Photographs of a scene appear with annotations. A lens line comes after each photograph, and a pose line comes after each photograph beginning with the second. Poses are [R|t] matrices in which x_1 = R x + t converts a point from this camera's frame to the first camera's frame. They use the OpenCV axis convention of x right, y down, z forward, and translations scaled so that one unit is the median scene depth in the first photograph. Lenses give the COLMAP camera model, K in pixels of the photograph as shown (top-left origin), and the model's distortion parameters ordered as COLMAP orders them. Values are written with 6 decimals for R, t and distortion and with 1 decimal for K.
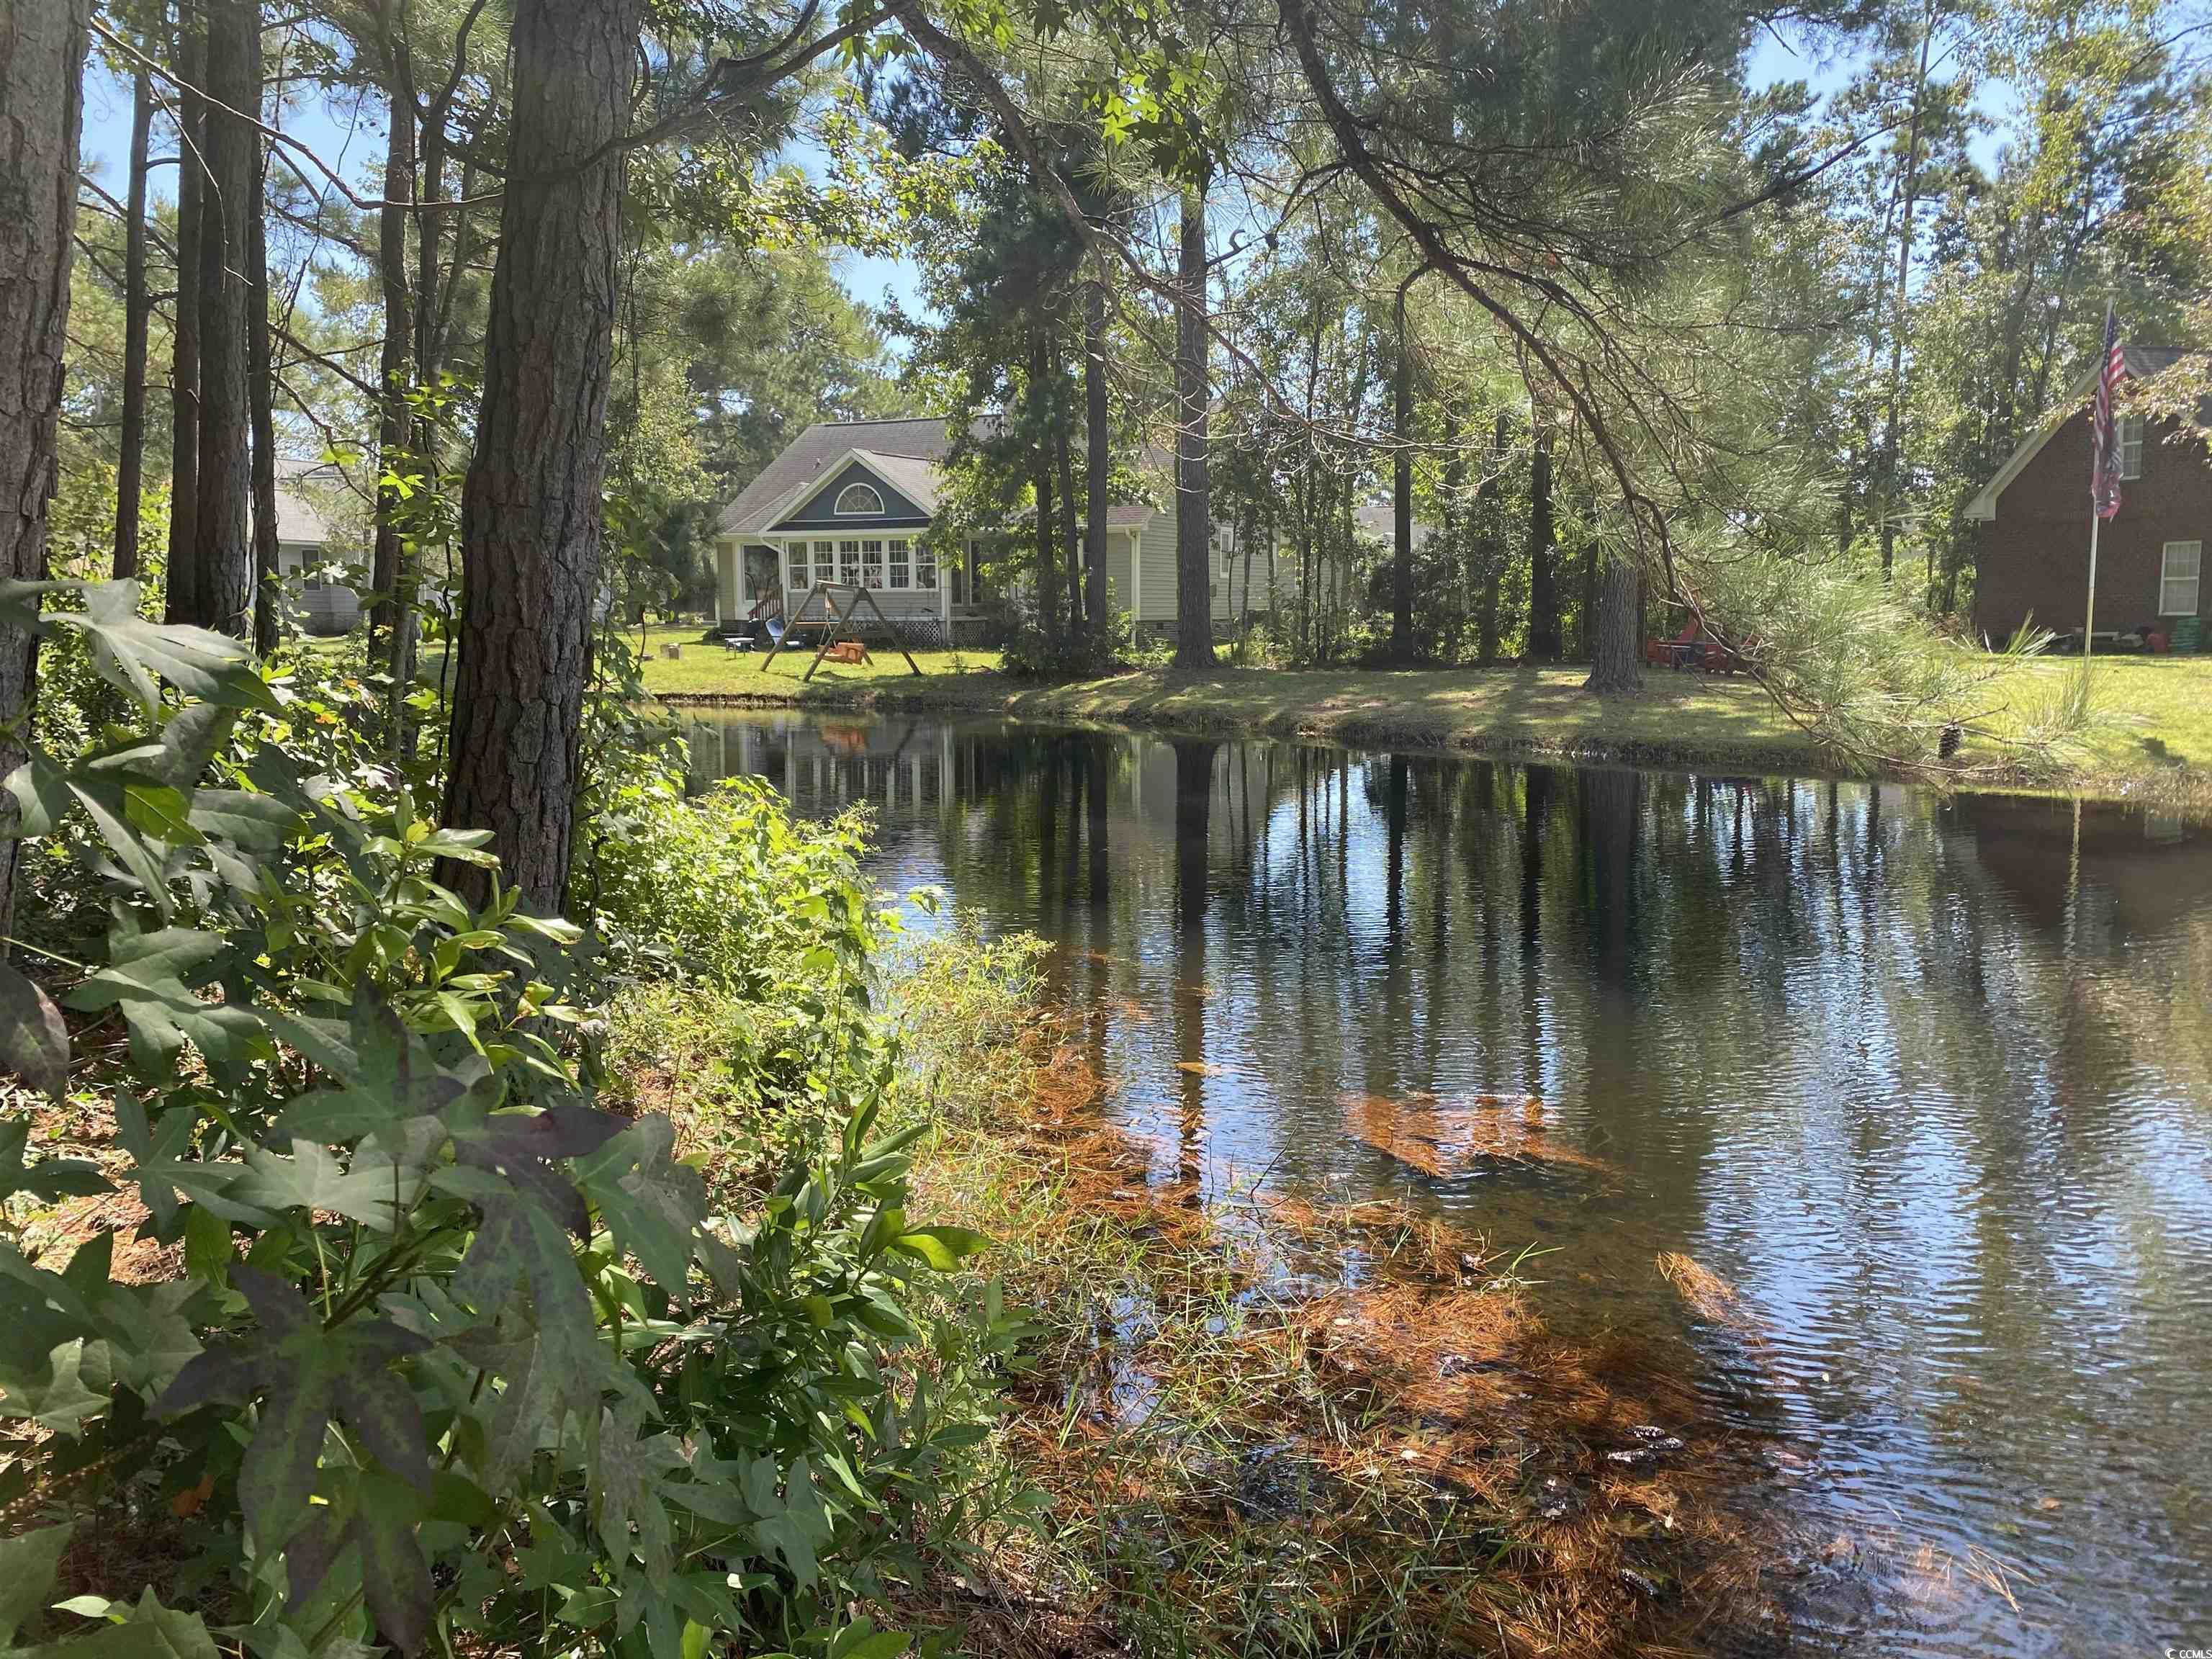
lens RADIAL K [[1659.7, 0, 1106.0], [0, 1659.7, 838.8], [0, 0, 1]] dist [0.011903, 0.000190]
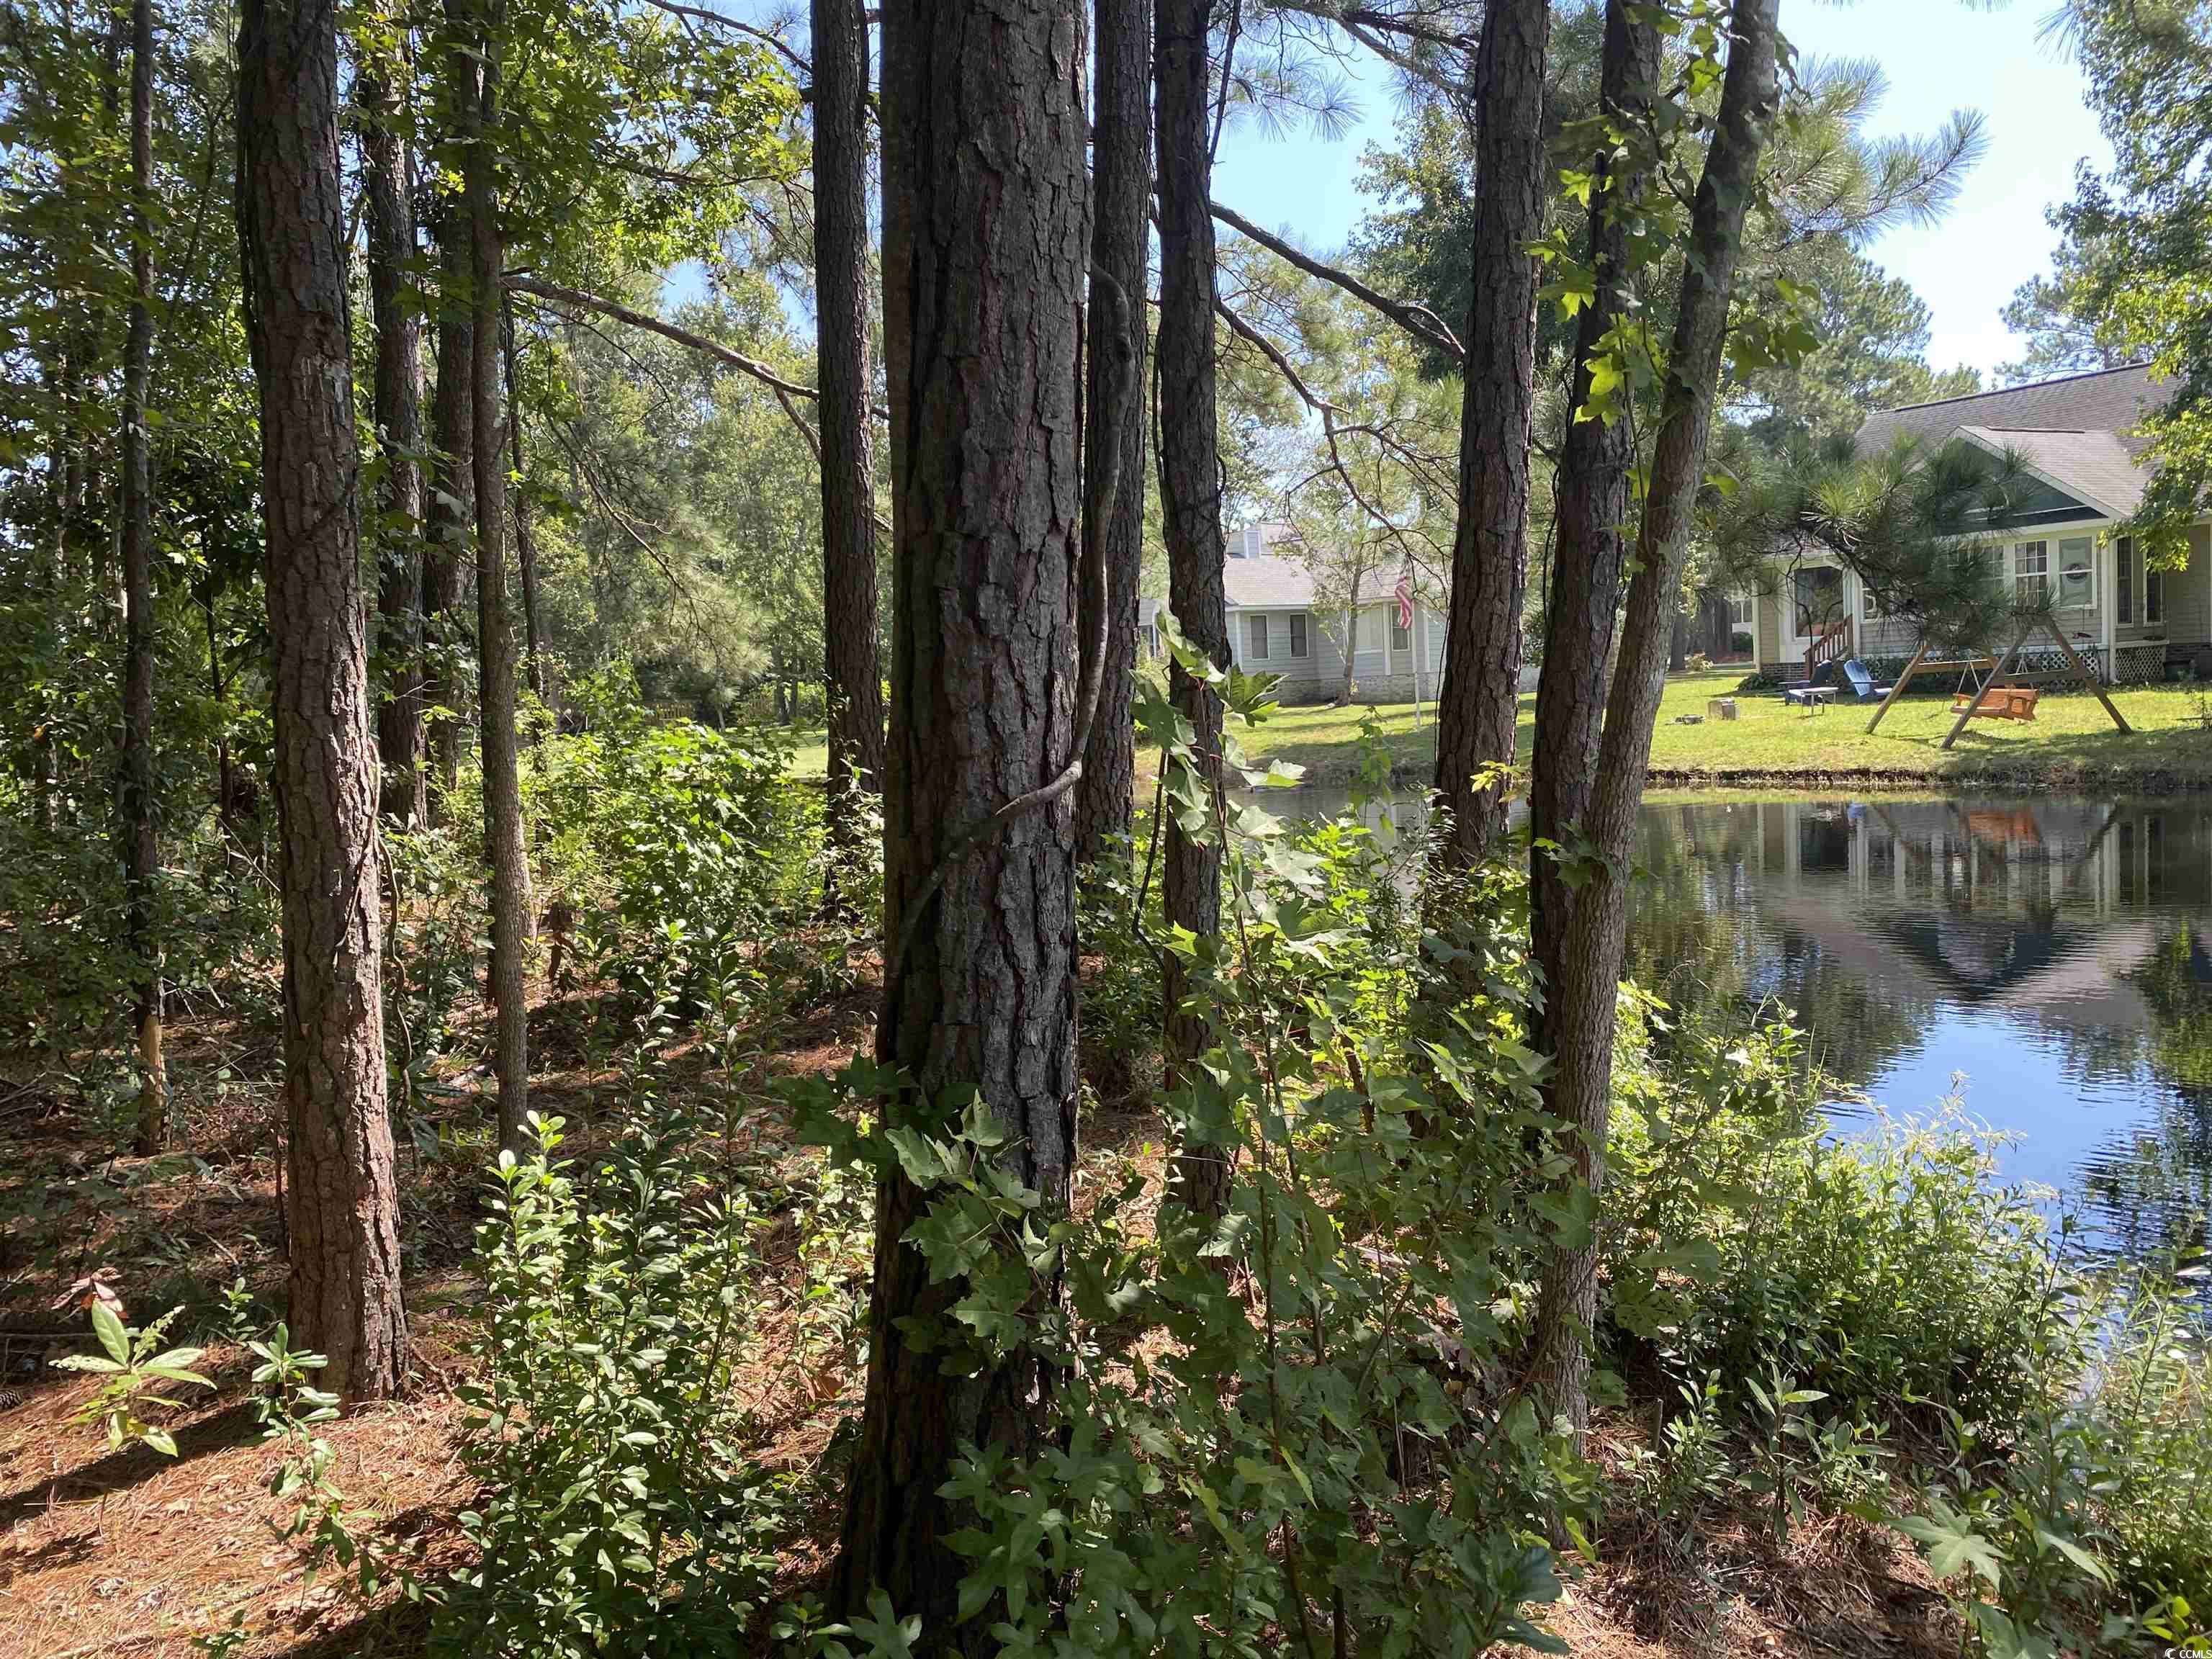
lens RADIAL K [[1675.3, 0, 1101.3], [0, 1675.3, 823.9], [0, 0, 1]] dist [0.022017, -0.016606]
pose [[0.846165, -0.003235, -0.532911, -0.102635], [-0.016826, 0.999321, -0.032782, -0.033175], [0.532656, 0.036706, 0.845536, 0.210859]]
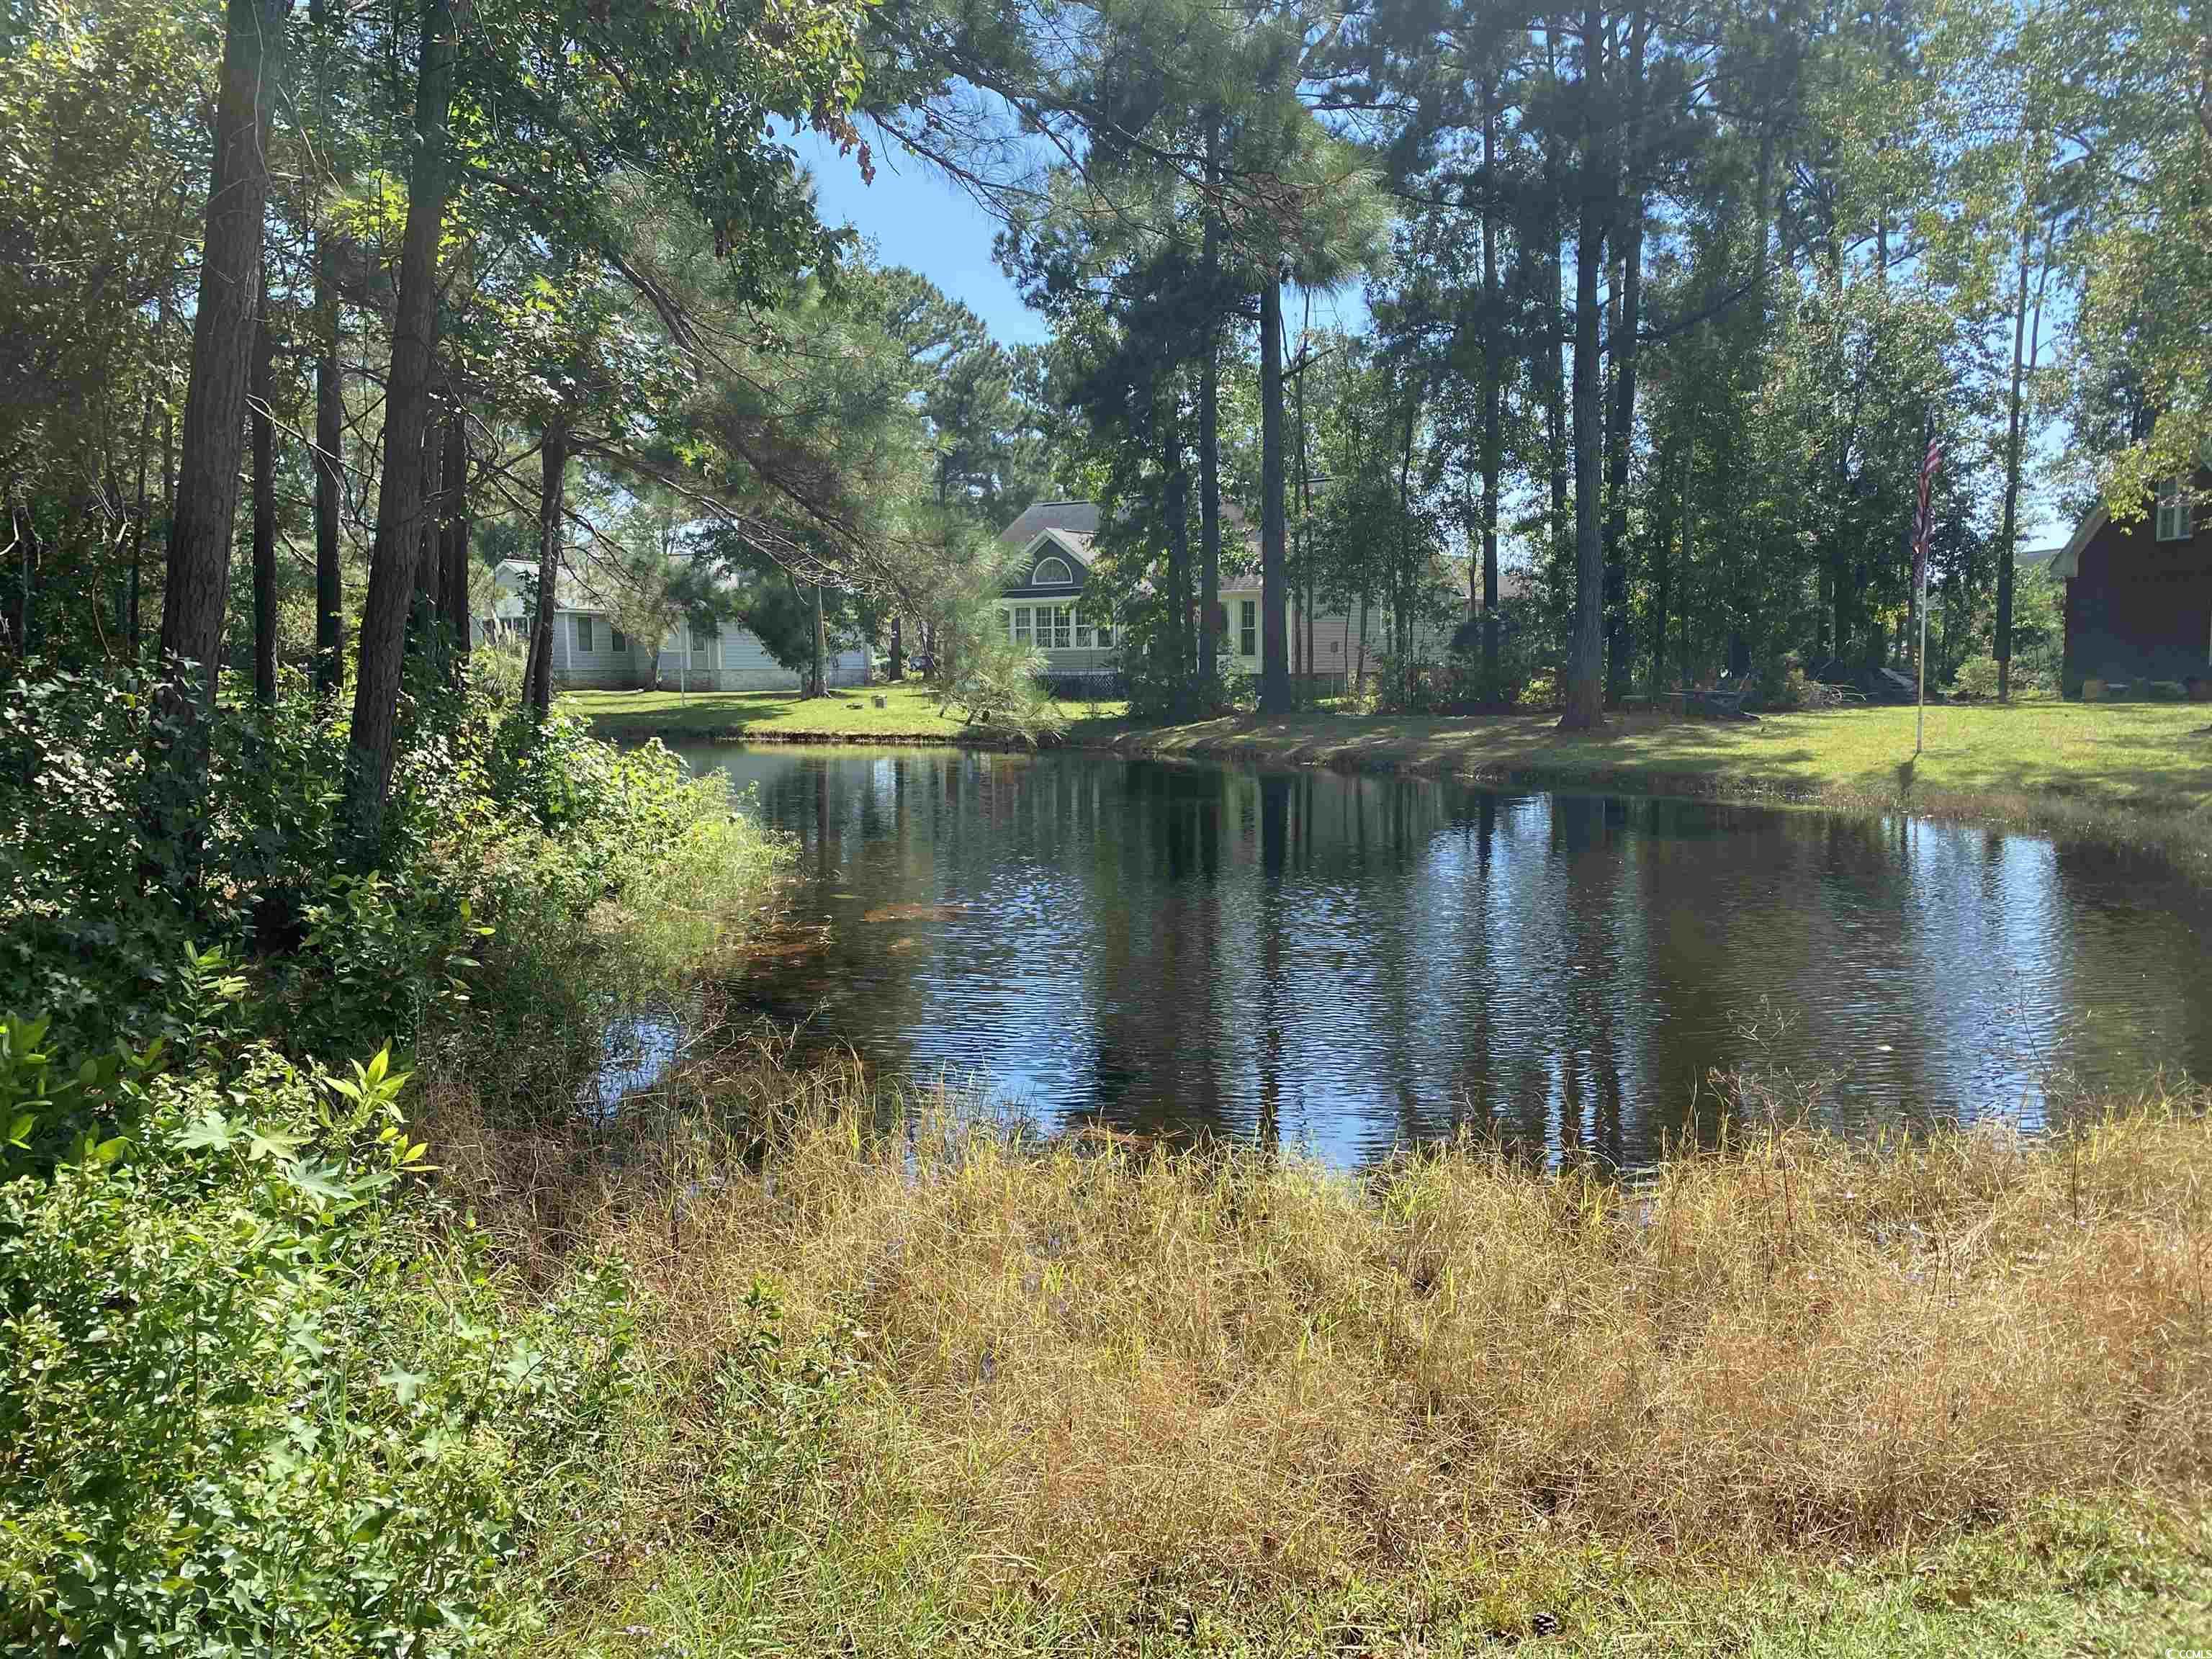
lens RADIAL K [[1675.3, 0, 1088.1], [0, 1675.3, 817.4], [0, 0, 1]] dist [0.022017, -0.016606]
pose [[0.979861, 0.011059, -0.199375, 0.149092], [-0.019963, 0.998888, -0.042702, 0.023619], [0.198681, 0.045822, 0.978992, -0.181946]]
